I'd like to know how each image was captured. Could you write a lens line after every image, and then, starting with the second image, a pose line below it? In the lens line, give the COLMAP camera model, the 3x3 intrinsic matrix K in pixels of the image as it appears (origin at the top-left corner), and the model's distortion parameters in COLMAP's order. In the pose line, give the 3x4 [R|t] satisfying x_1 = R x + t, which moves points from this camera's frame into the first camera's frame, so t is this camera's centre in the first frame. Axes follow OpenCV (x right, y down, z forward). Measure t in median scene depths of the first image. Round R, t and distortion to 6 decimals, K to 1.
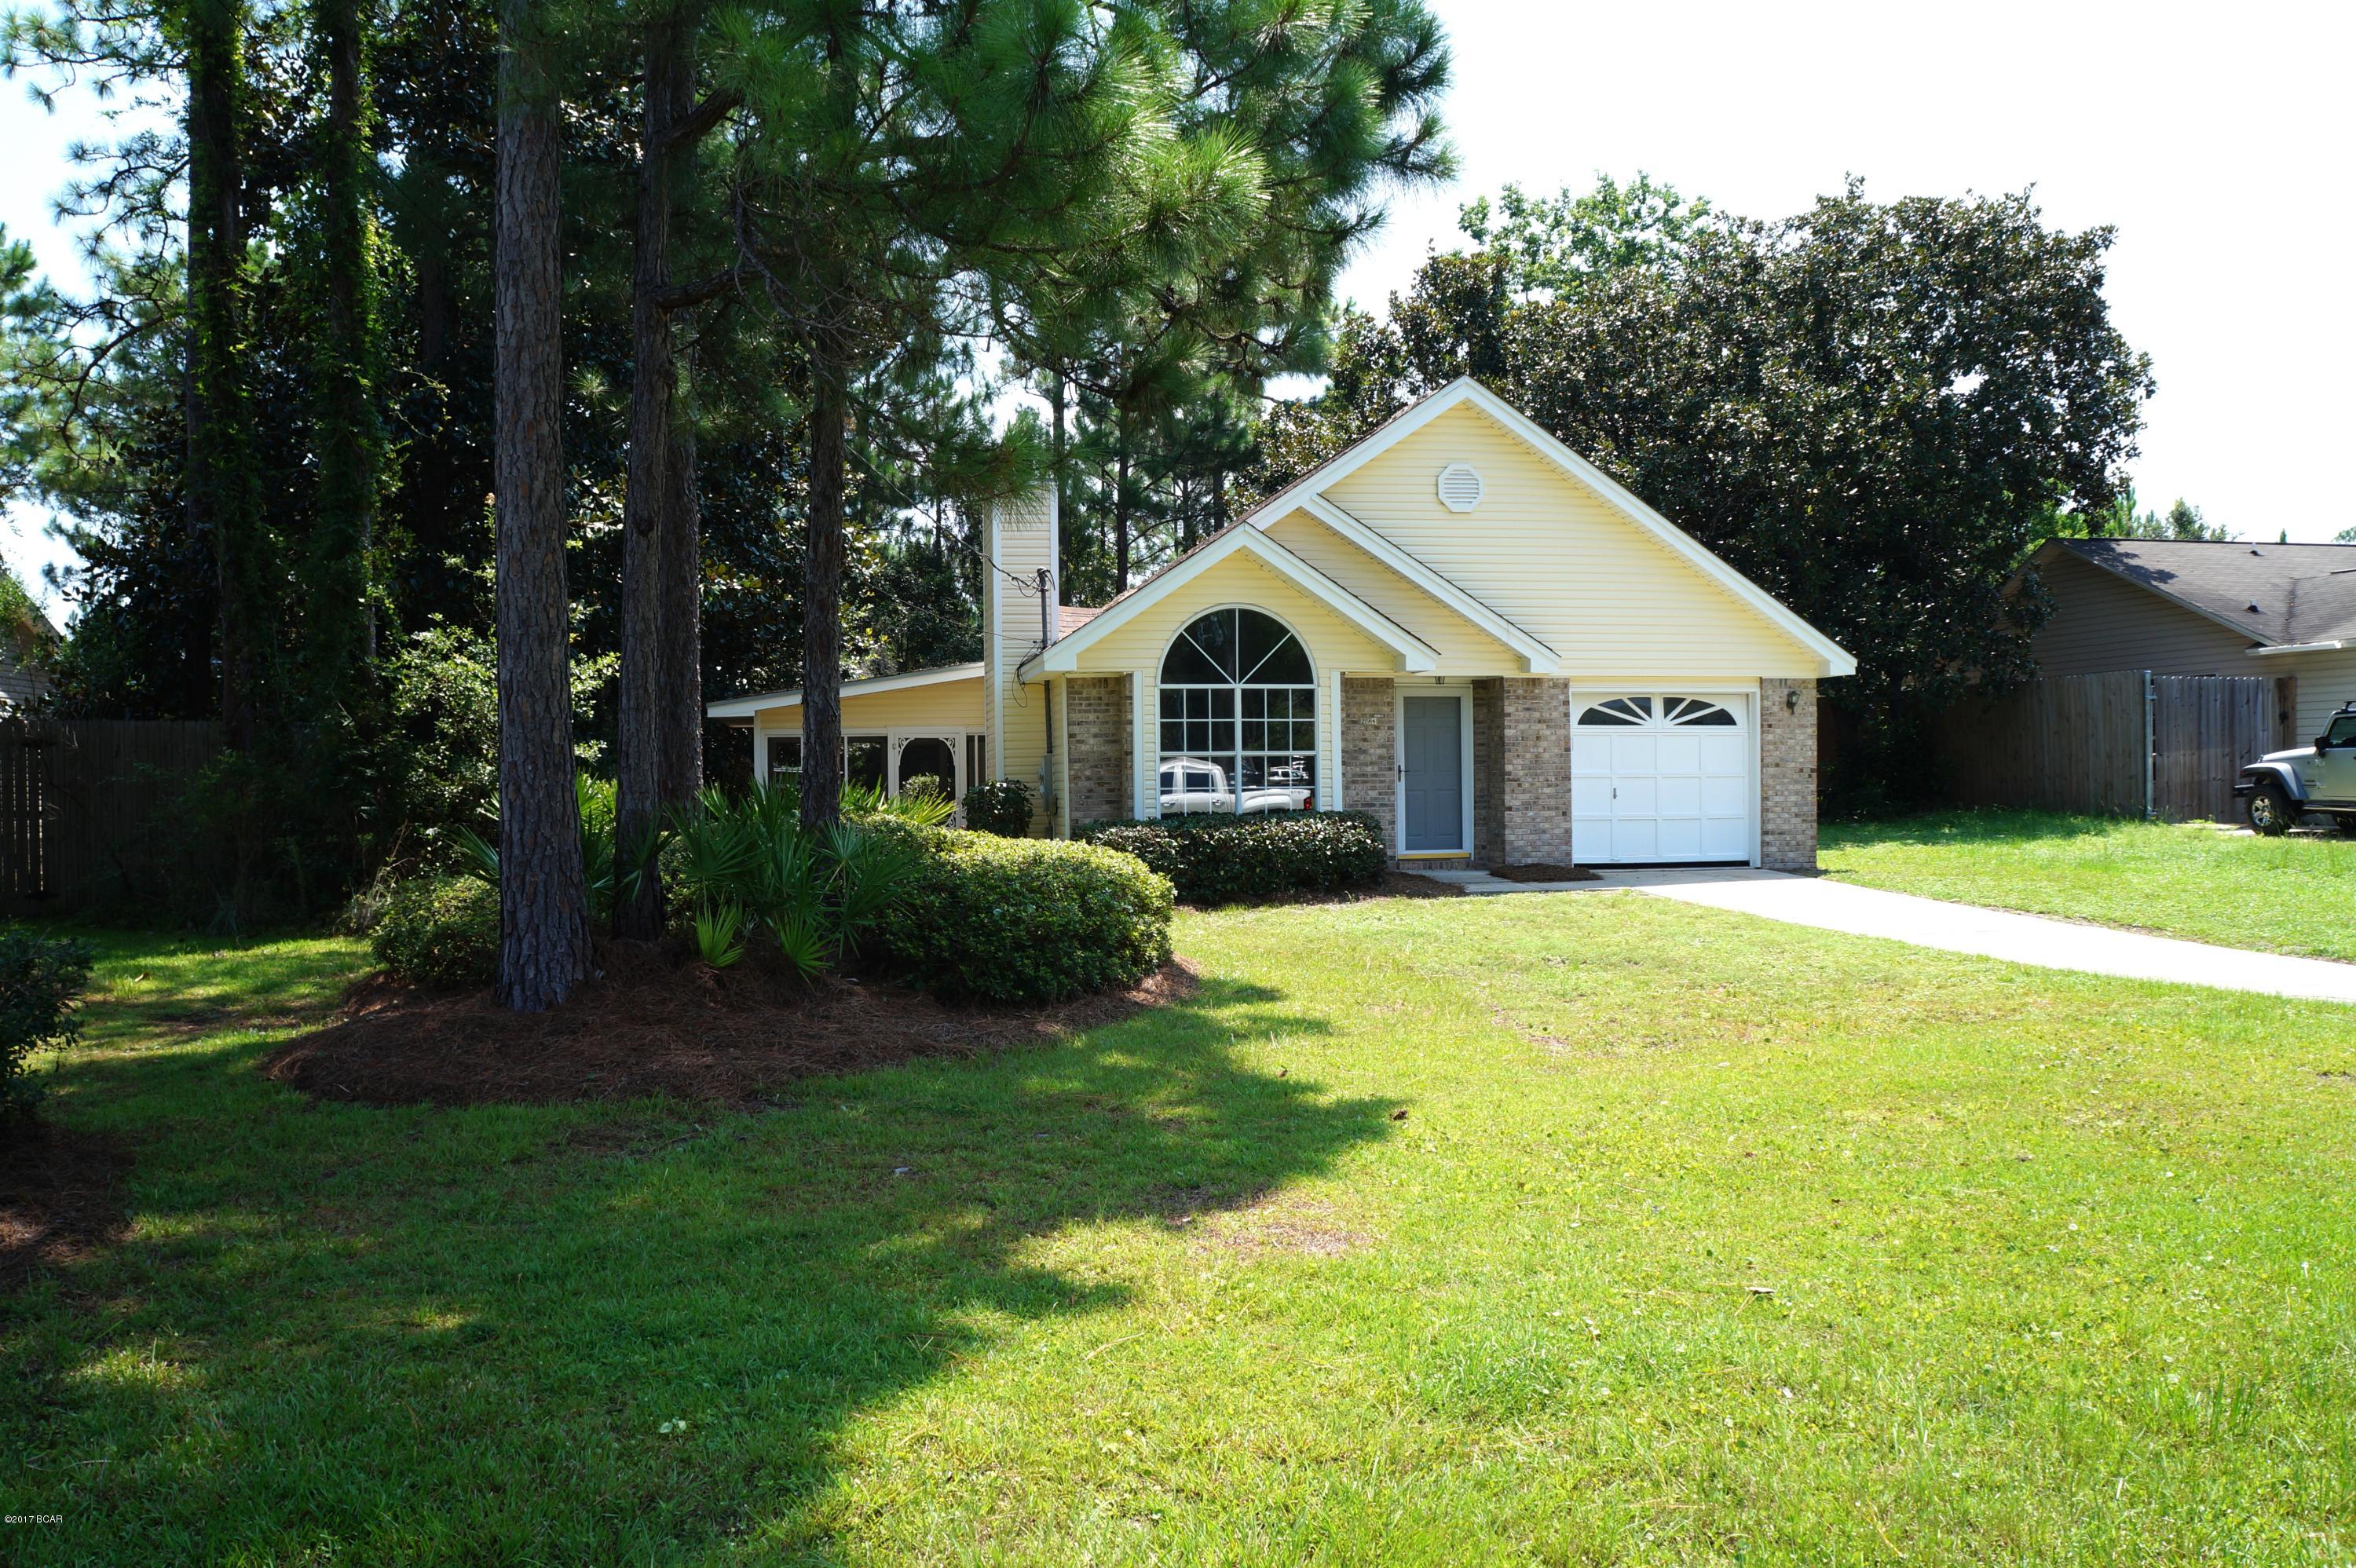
lens RADIAL K [[1886.7, 0, 1180.3], [0, 1886.7, 752.8], [0, 0, 1]] dist [-0.178851, 0.146420]
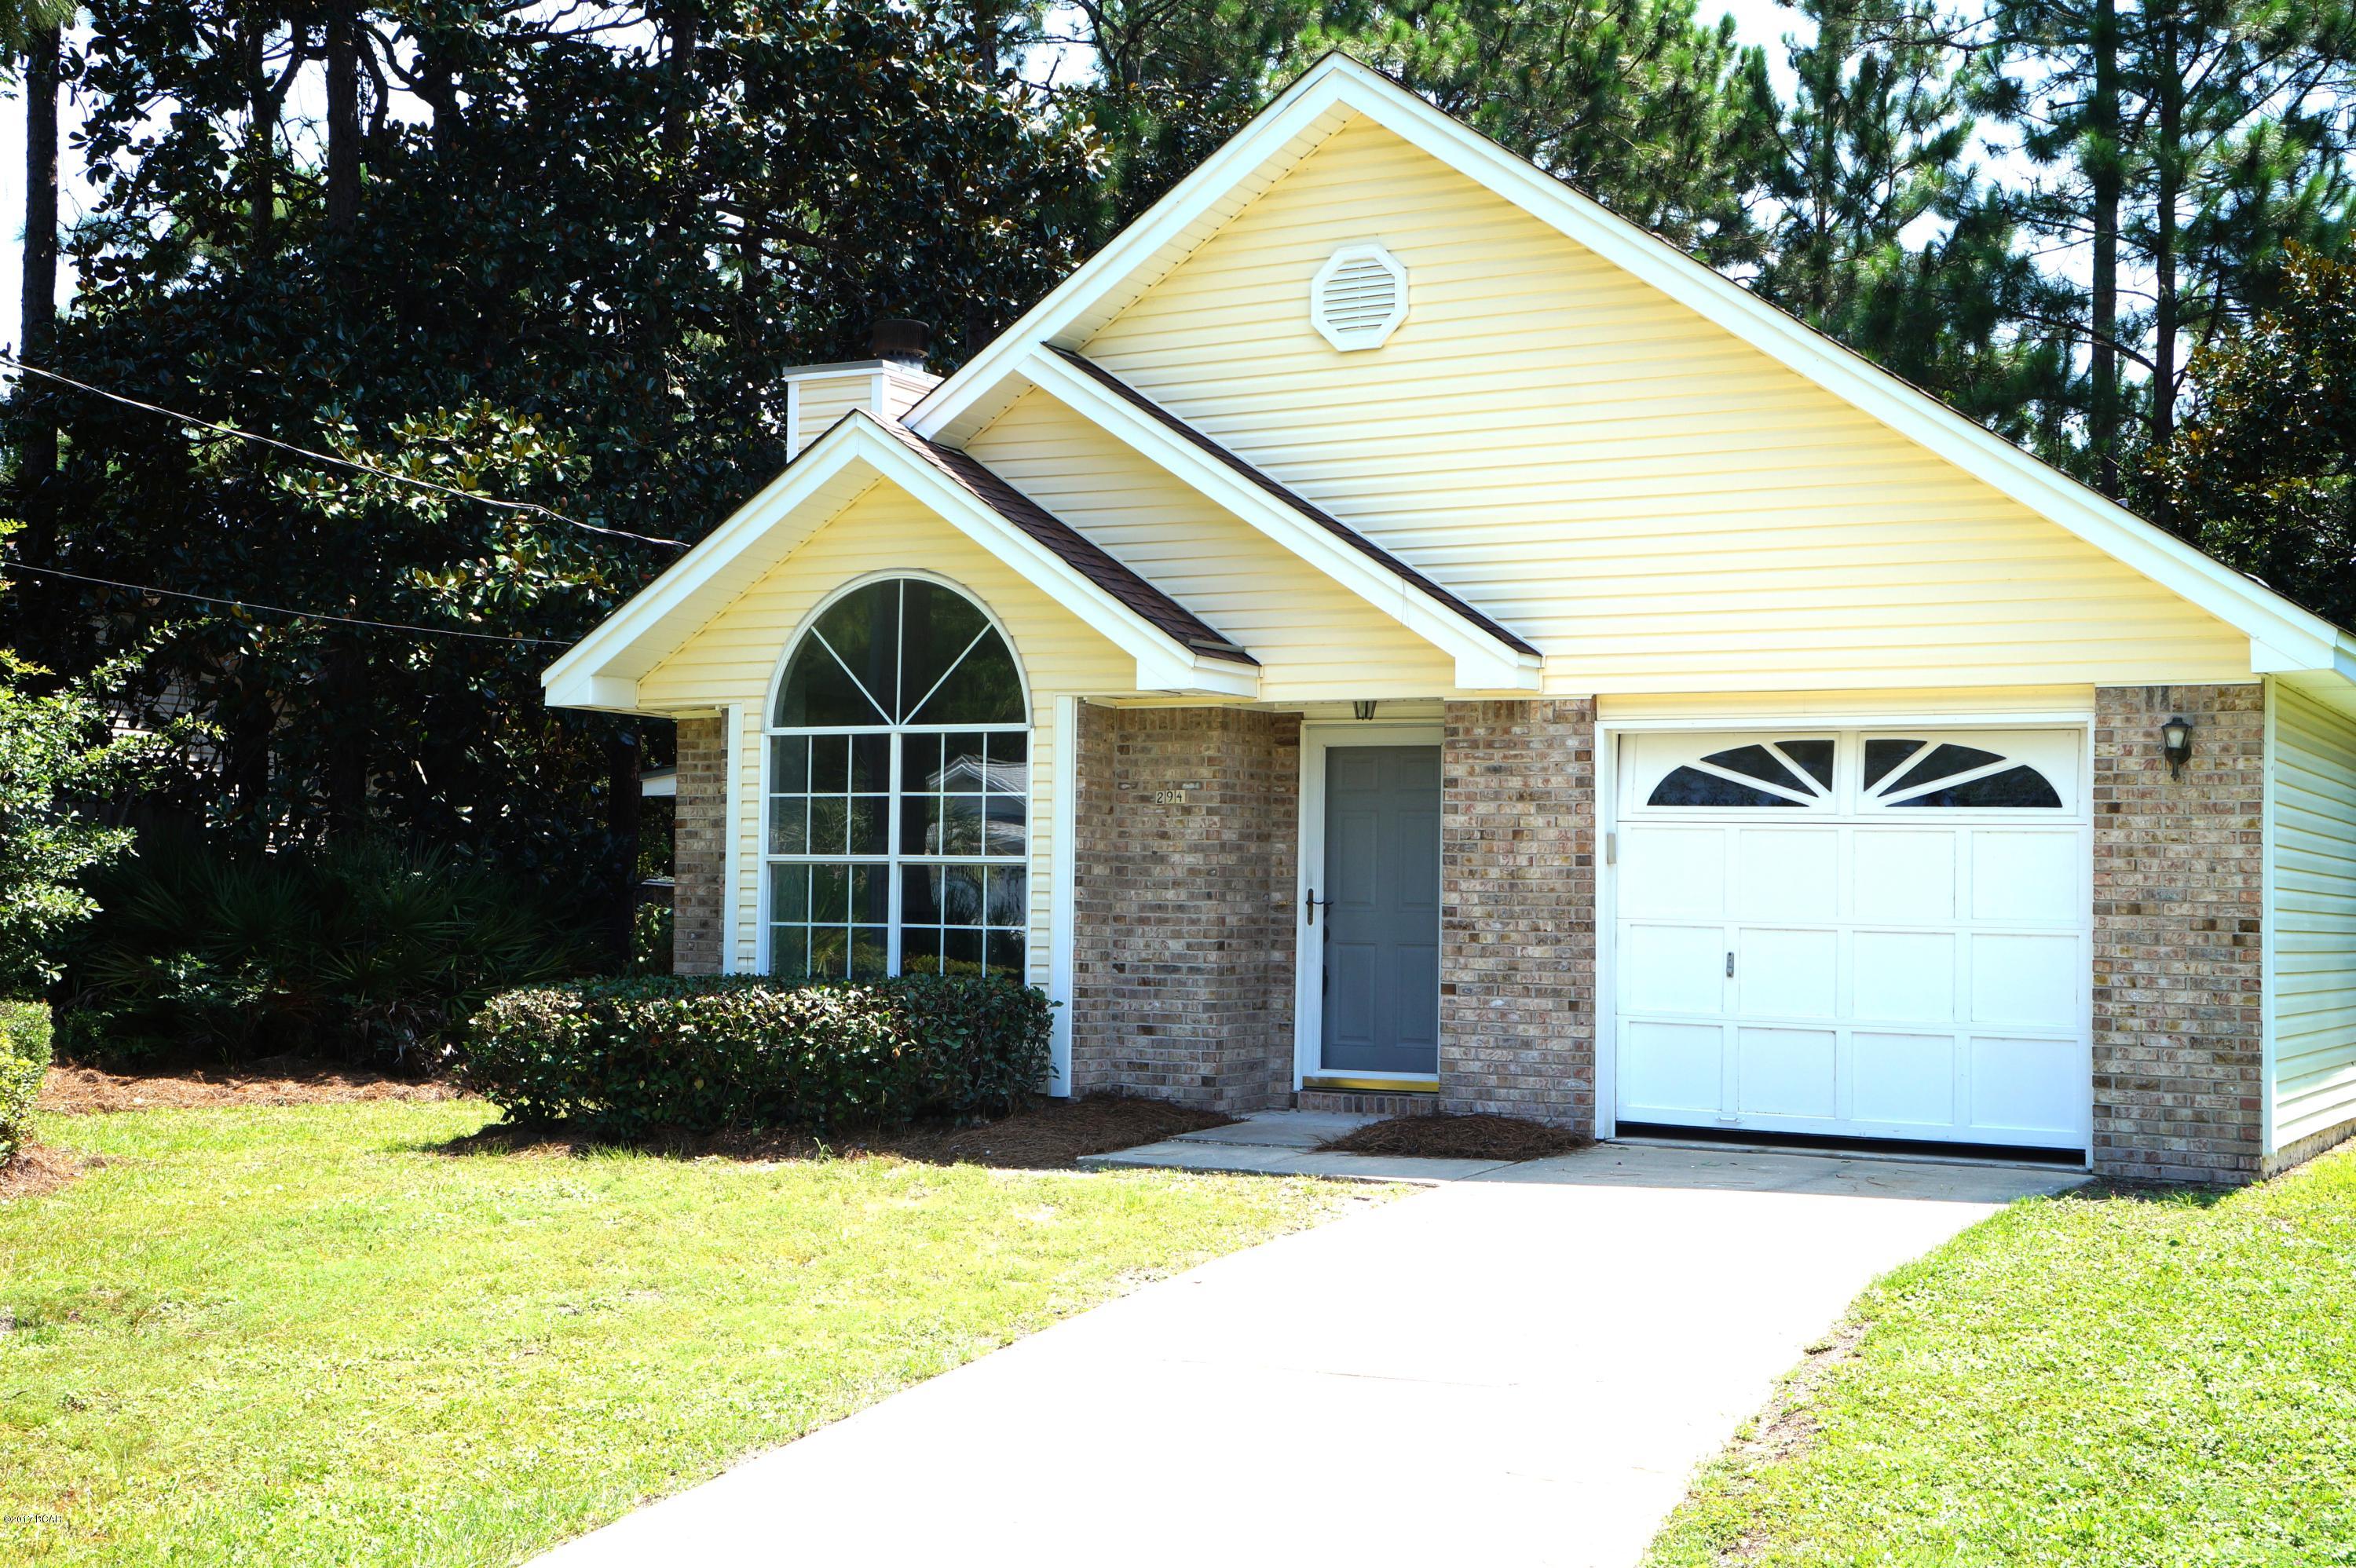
lens RADIAL K [[2950.1, 0, 1171.8], [0, 2950.1, 773.3], [0, 0, 1]] dist [0.104792, 0.000000]
pose [[0.779039, -0.006799, -0.626938, 0.593661], [-0.014488, 0.999479, -0.028842, -0.000891], [0.626808, 0.031552, 0.778535, 0.412988]]
